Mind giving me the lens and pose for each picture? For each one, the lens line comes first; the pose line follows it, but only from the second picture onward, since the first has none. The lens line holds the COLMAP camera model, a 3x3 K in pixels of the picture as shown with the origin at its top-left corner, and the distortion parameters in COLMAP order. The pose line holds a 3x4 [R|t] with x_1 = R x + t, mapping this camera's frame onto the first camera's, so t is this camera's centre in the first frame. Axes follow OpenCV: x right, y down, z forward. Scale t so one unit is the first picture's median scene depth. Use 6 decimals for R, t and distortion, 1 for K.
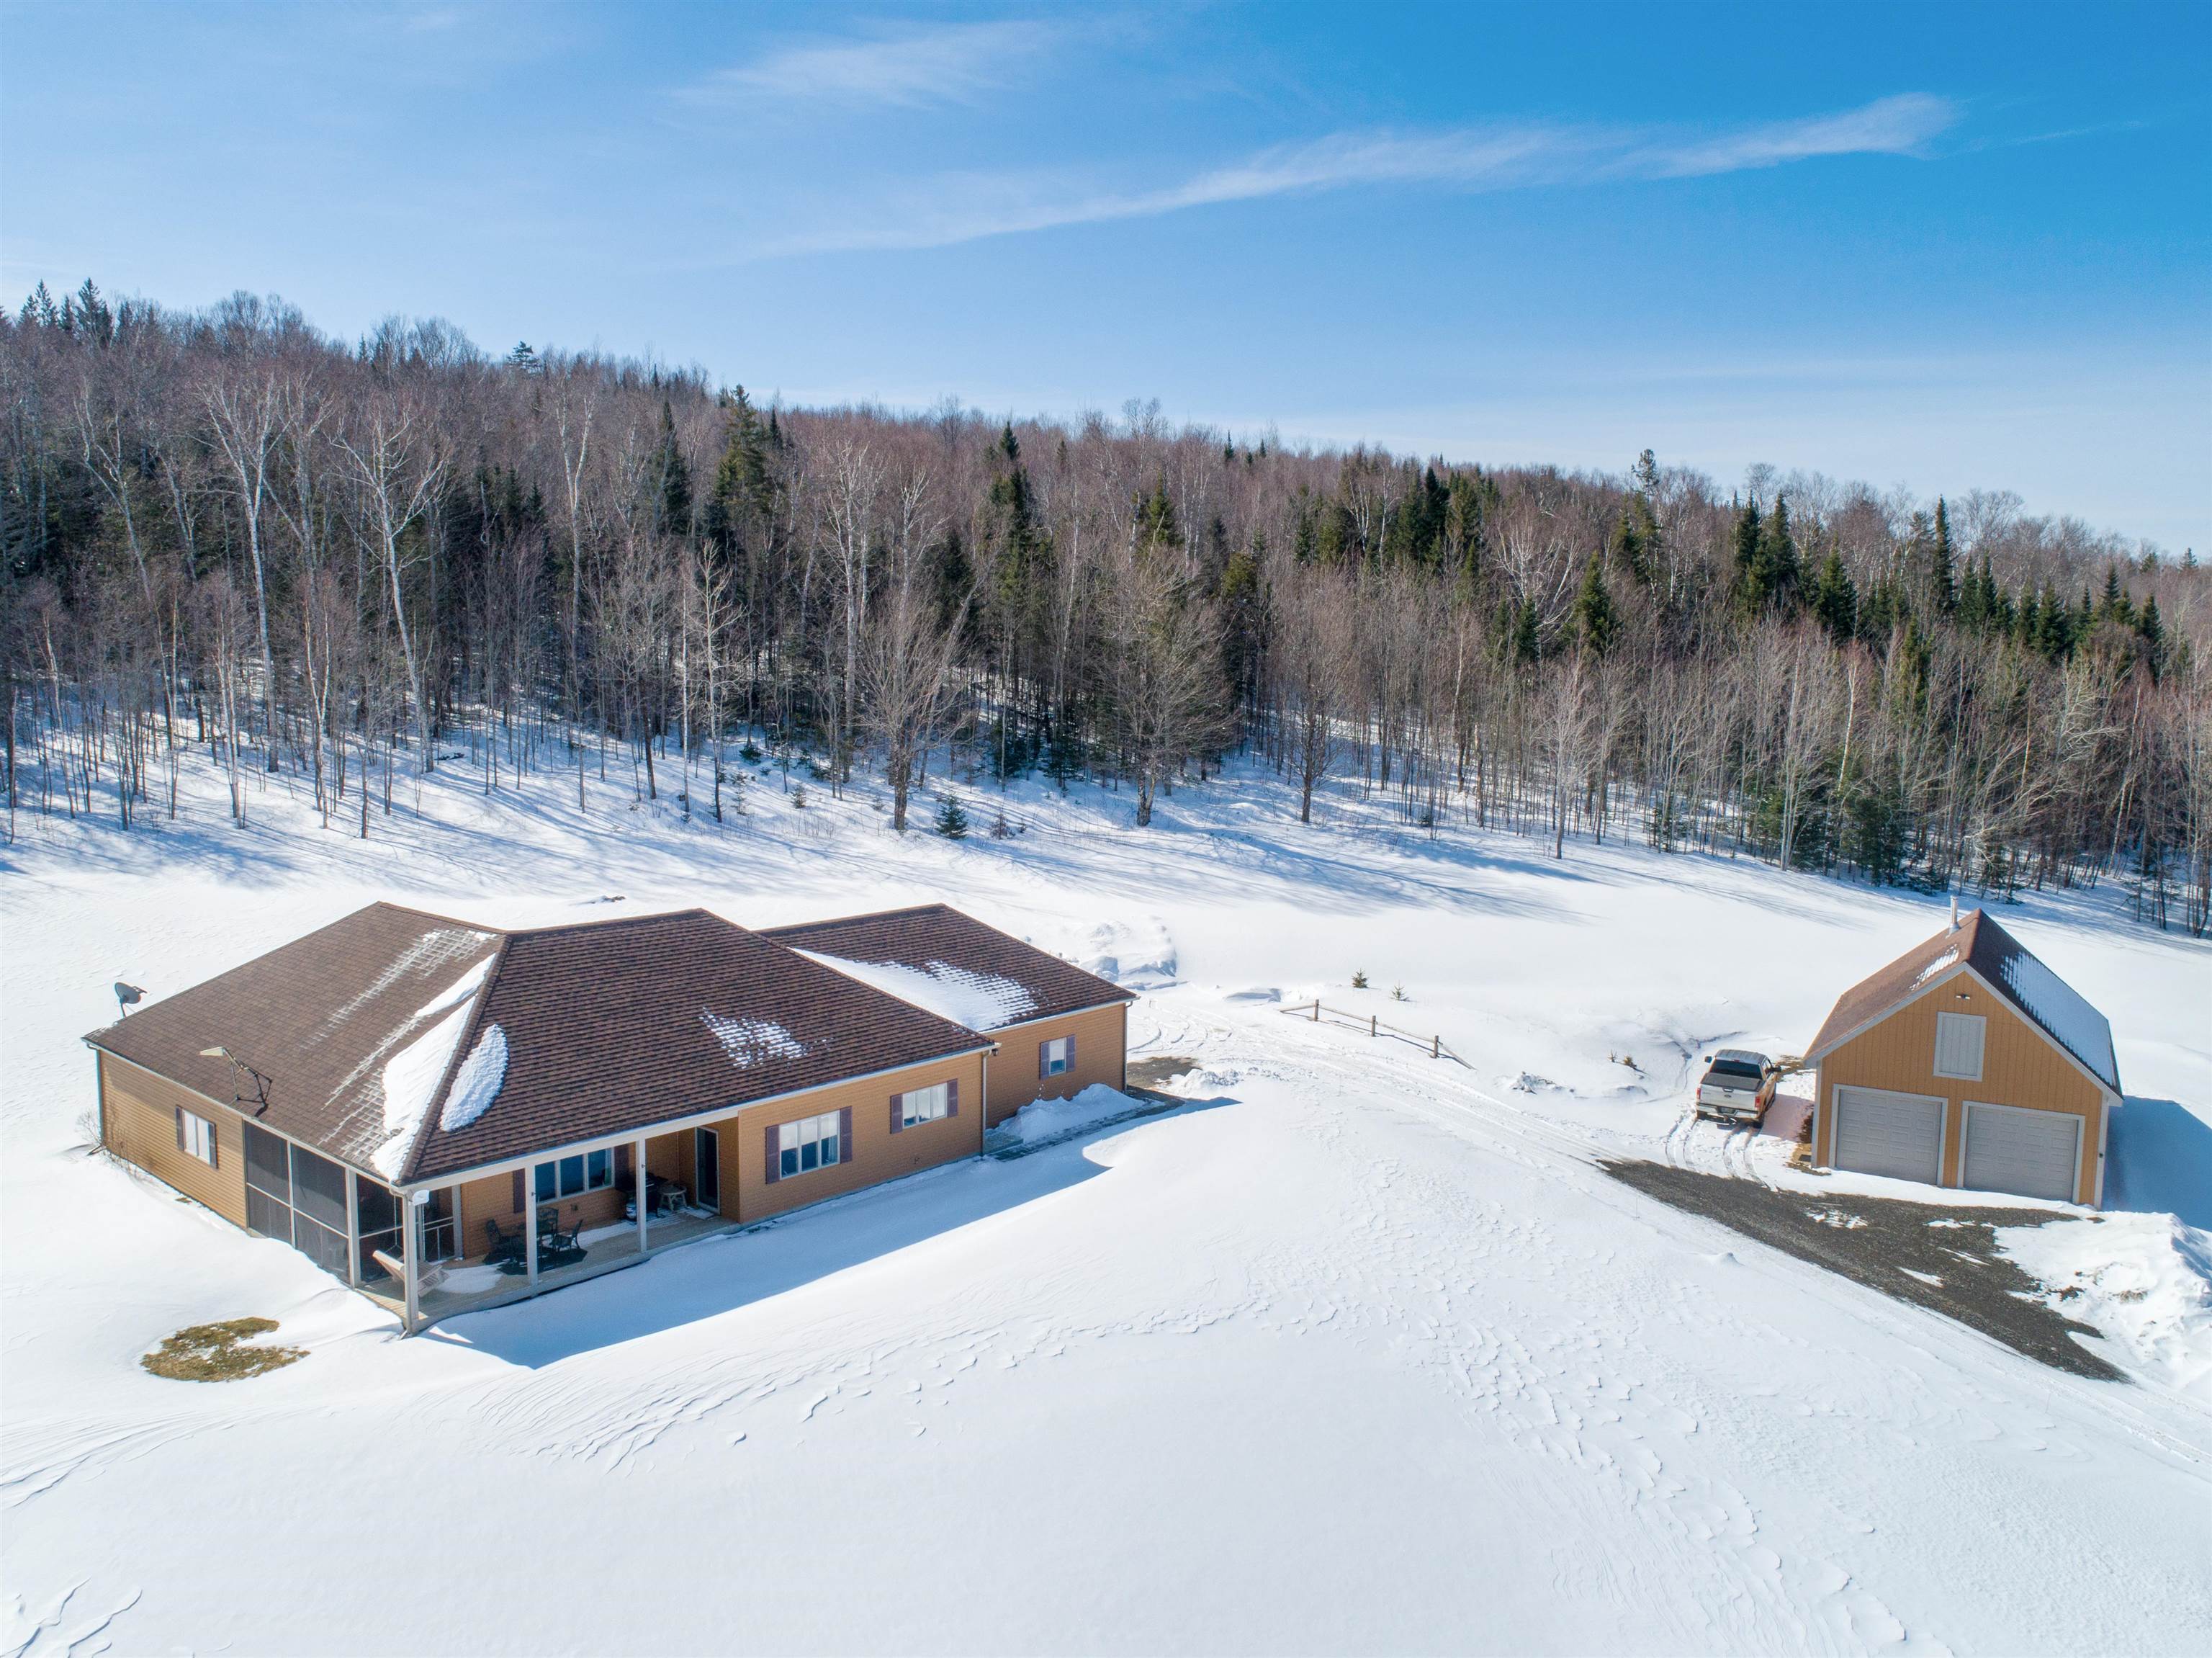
lens RADIAL K [[1653.5, 0, 1101.0], [0, 1653.5, 830.9], [0, 0, 1]] dist [-0.014650, -0.006379]
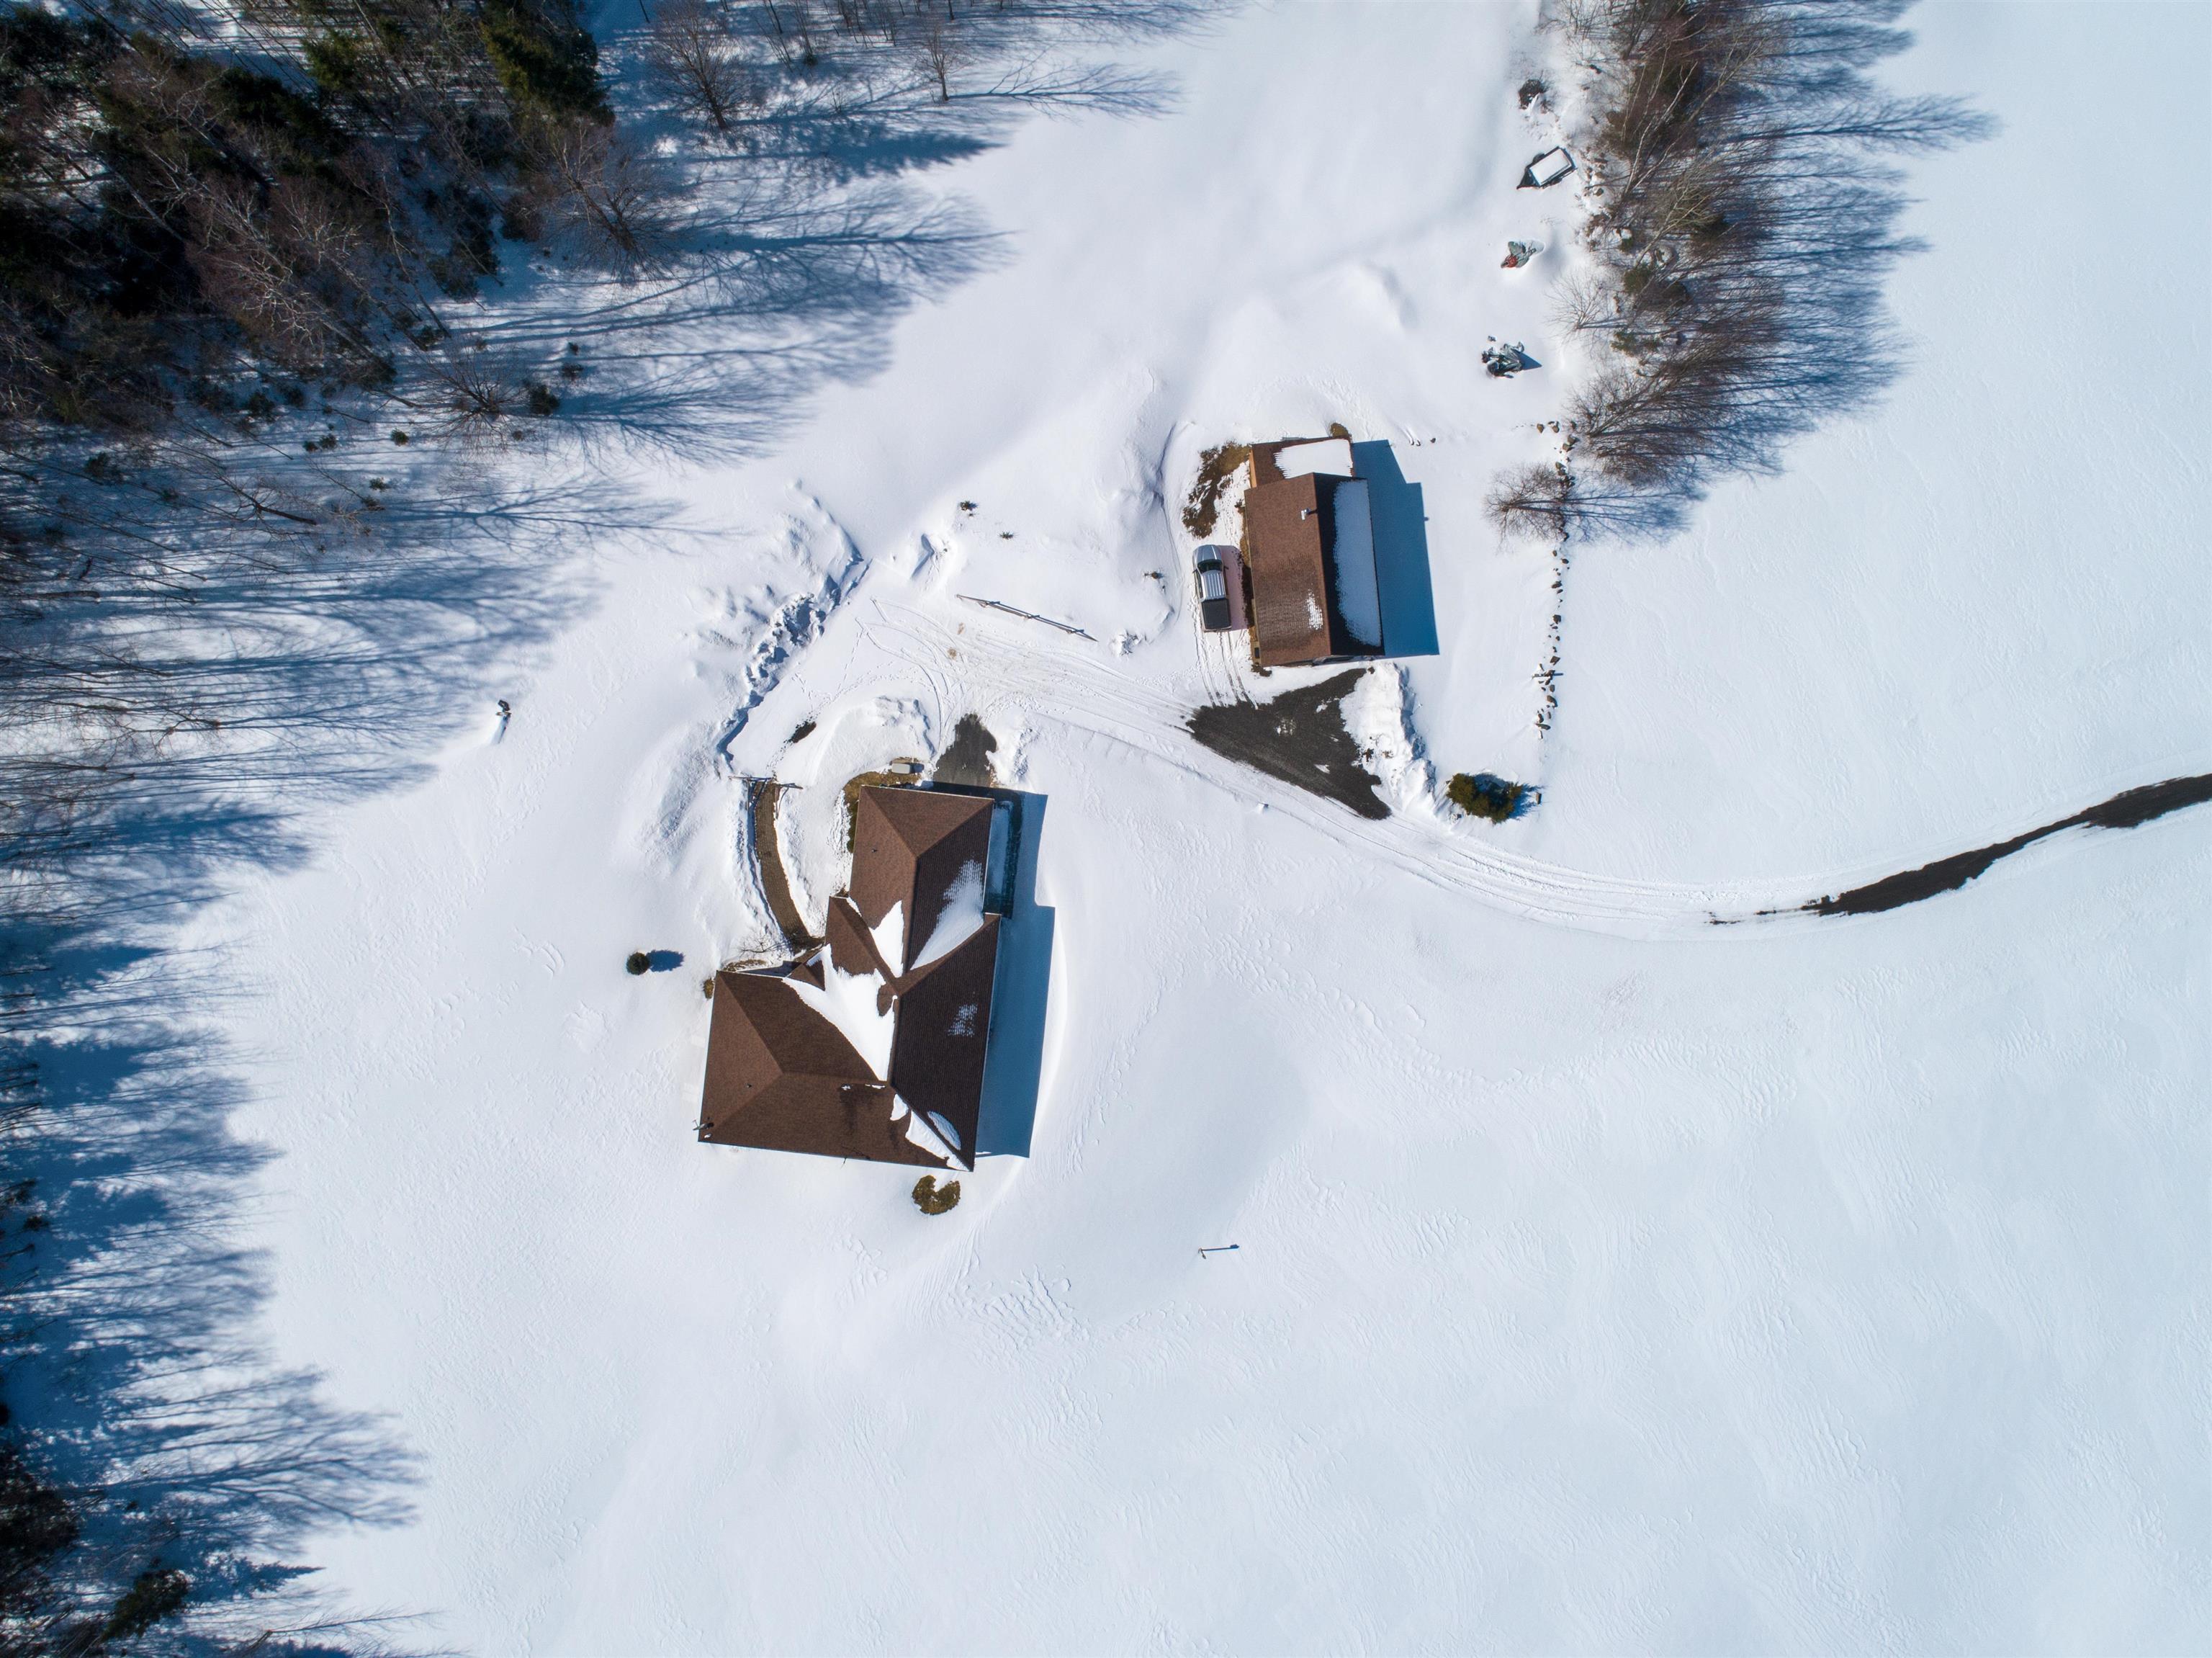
lens RADIAL K [[1653.5, 0, 1101.0], [0, 1653.5, 830.9], [0, 0, 1]] dist [-0.014650, -0.006379]
pose [[0.818437, -0.574597, -0.000139, 0.142769], [0.080553, 0.114499, 0.990152, -2.507592], [-0.568922, -0.810388, 0.139996, 0.758201]]
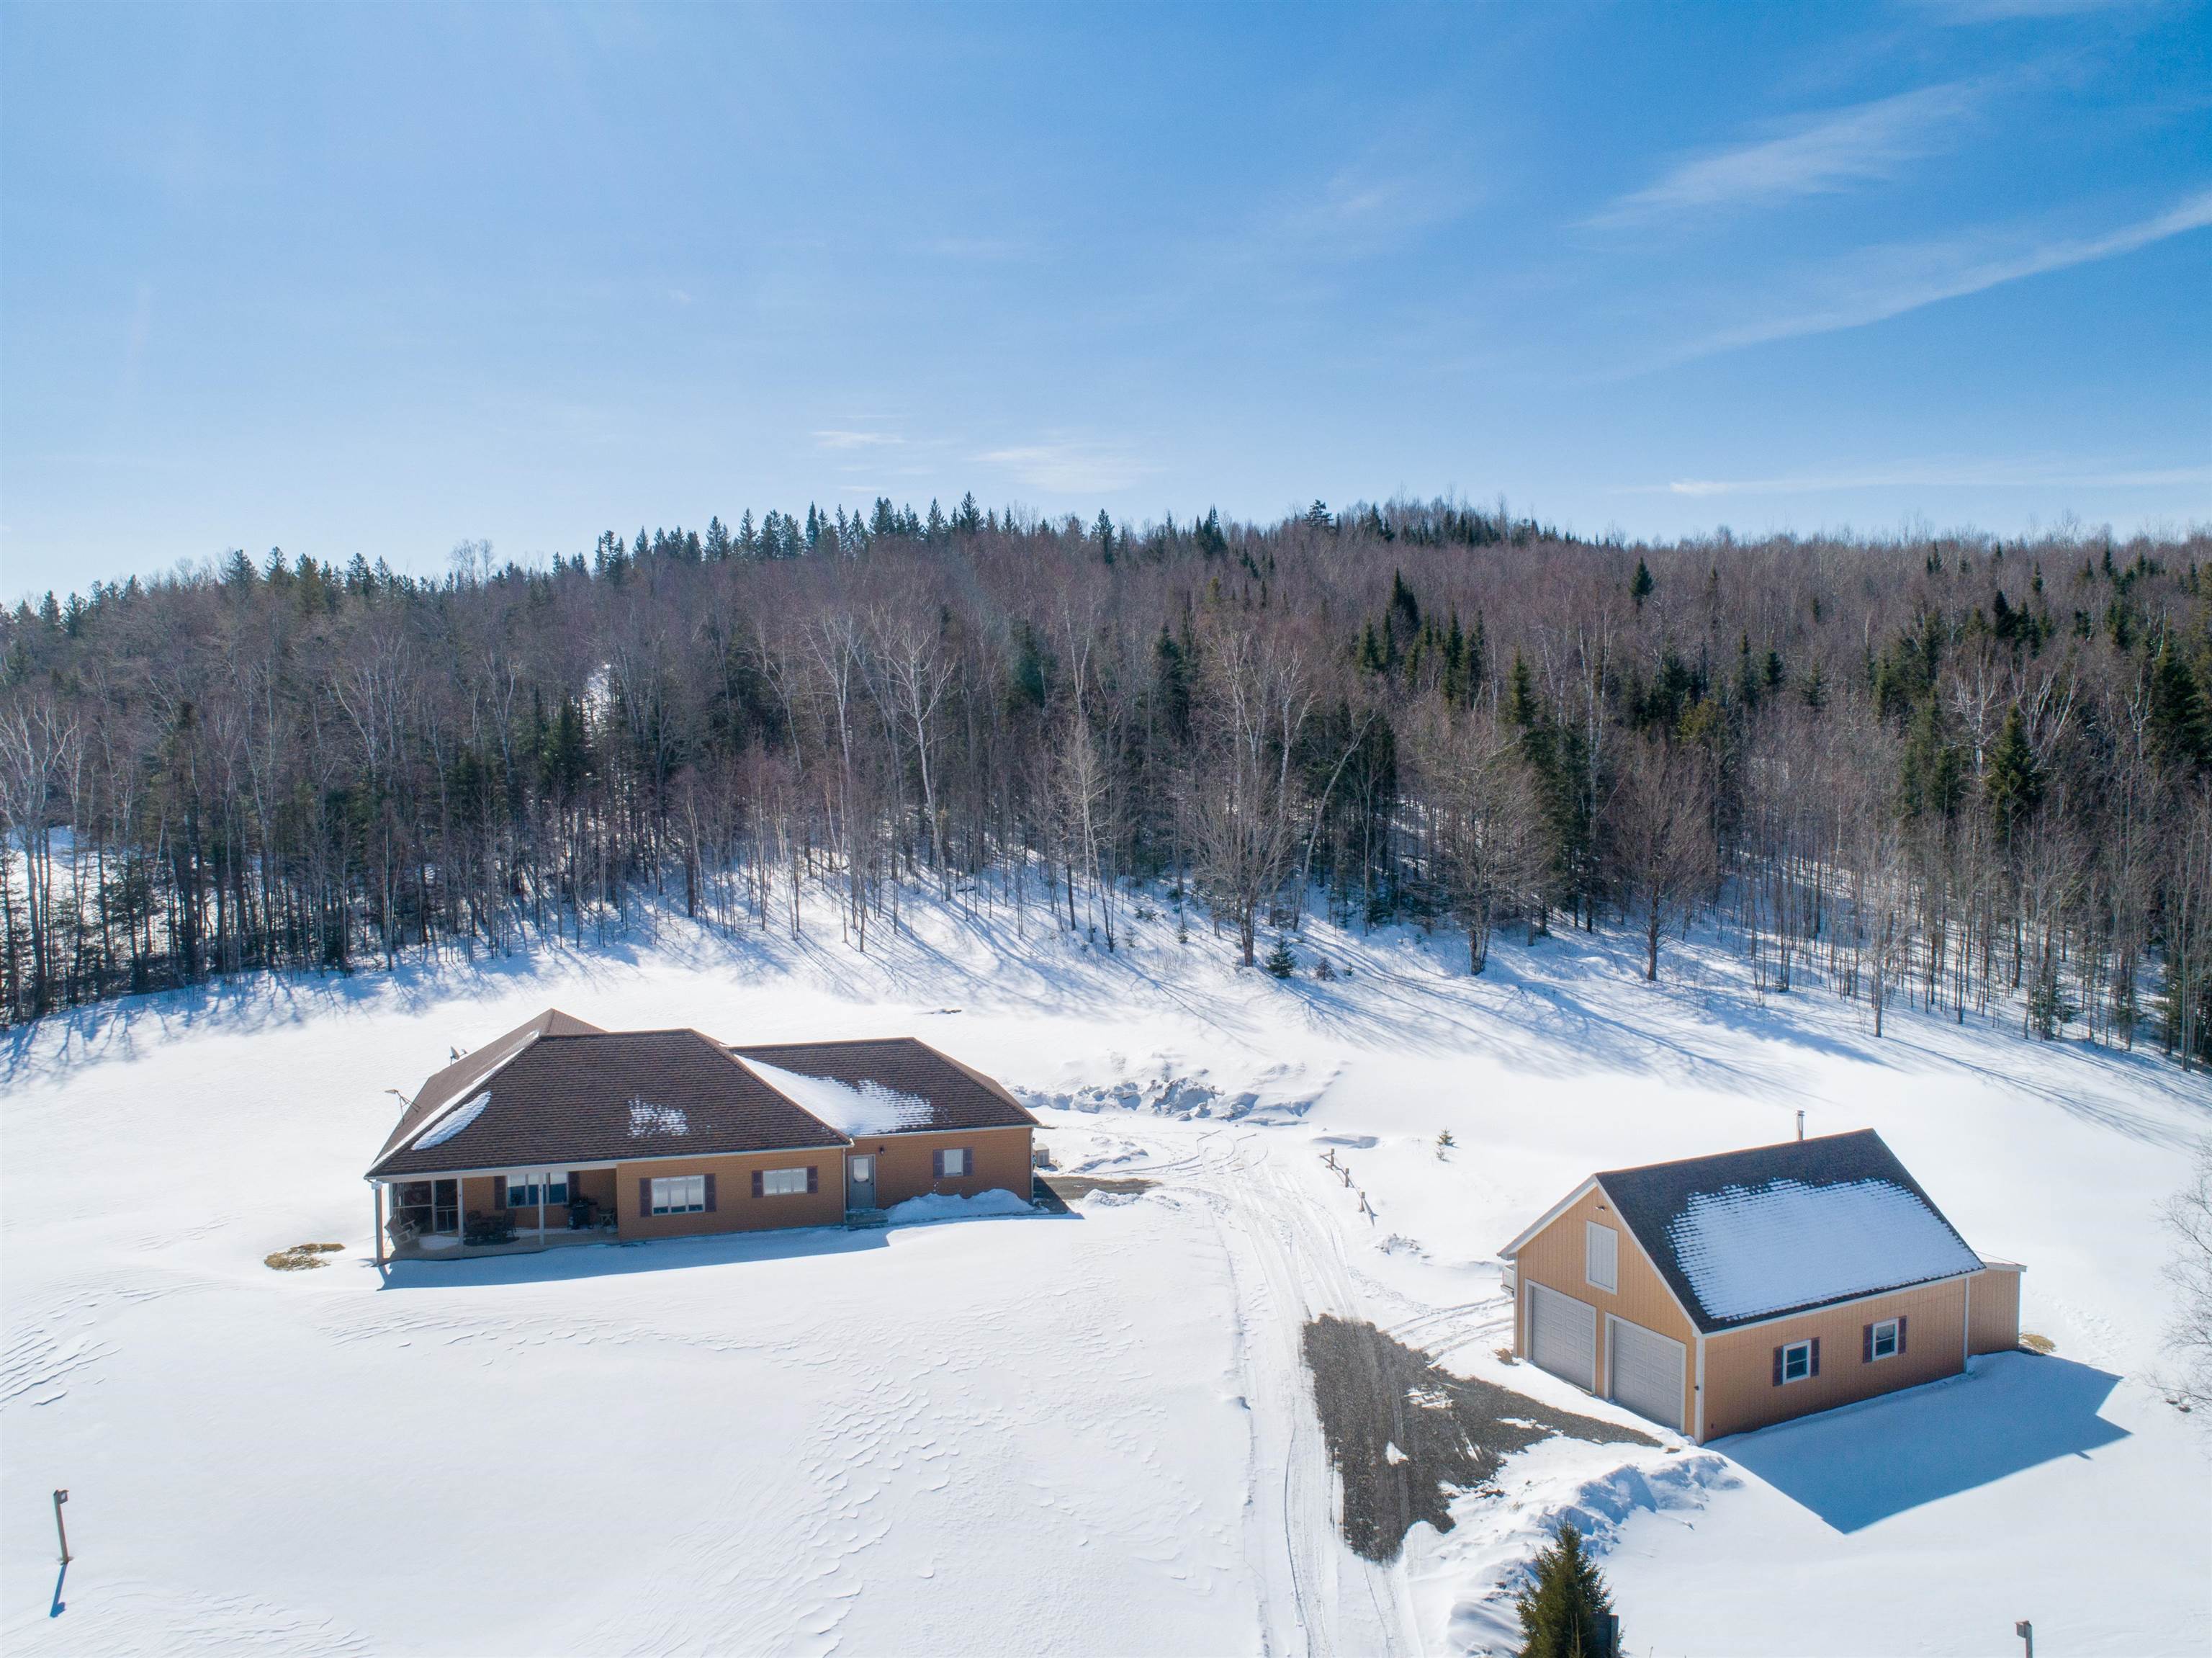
lens RADIAL K [[1653.5, 0, 1101.0], [0, 1653.5, 830.9], [0, 0, 1]] dist [-0.014650, -0.006379]
pose [[0.834614, 0.010139, -0.550741, 0.955869], [-0.042400, 0.998047, -0.045881, -0.084454], [0.549200, 0.061644, 0.833414, -0.044138]]
